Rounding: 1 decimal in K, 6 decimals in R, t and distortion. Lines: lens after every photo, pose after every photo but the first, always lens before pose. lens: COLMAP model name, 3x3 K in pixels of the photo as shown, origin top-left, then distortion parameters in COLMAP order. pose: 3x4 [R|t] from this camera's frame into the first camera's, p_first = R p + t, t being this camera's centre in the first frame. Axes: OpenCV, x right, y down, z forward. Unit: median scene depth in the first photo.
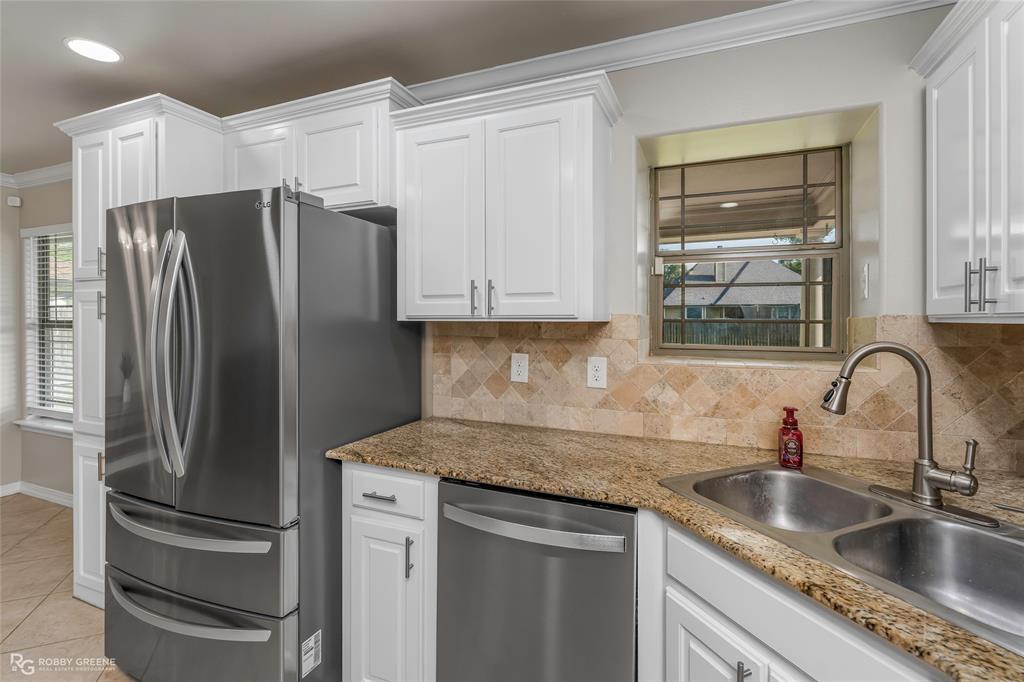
lens RADIAL K [[466.6, 0, 520.5], [0, 466.6, 321.0], [0, 0, 1]] dist [-0.007971, 0.002889]
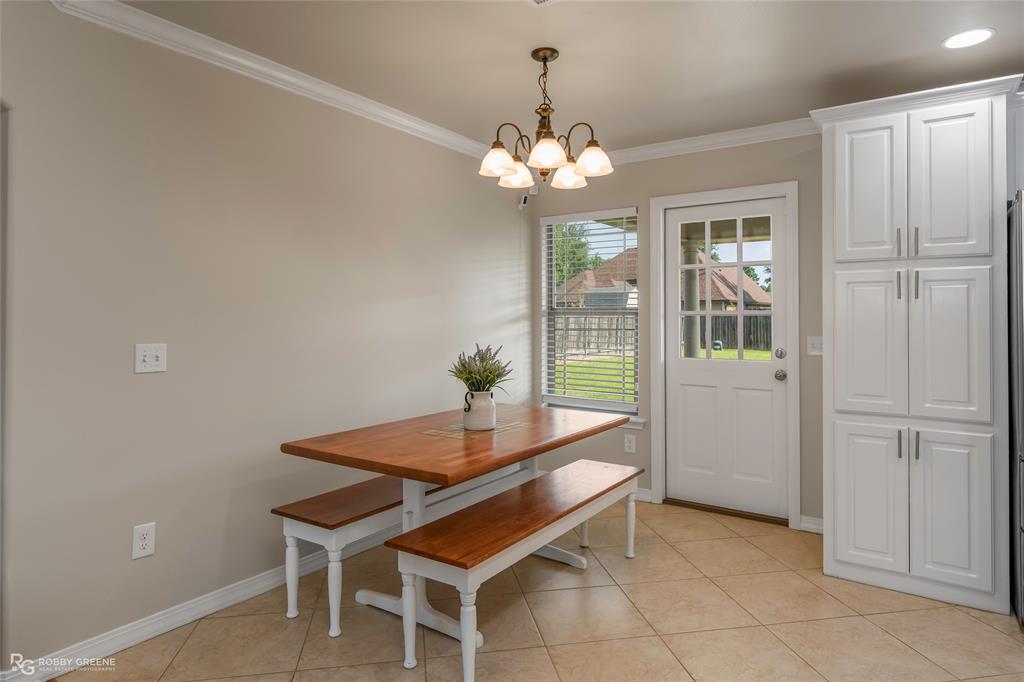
lens RADIAL K [[592.5, 0, 509.1], [0, 592.5, 311.9], [0, 0, 1]] dist [0.001238, -0.003806]
pose [[0.973391, -0.003445, -0.229125, -1.601292], [0.000266, 0.999903, -0.013904, 0.046481], [0.229151, 0.013473, 0.973298, -0.511023]]
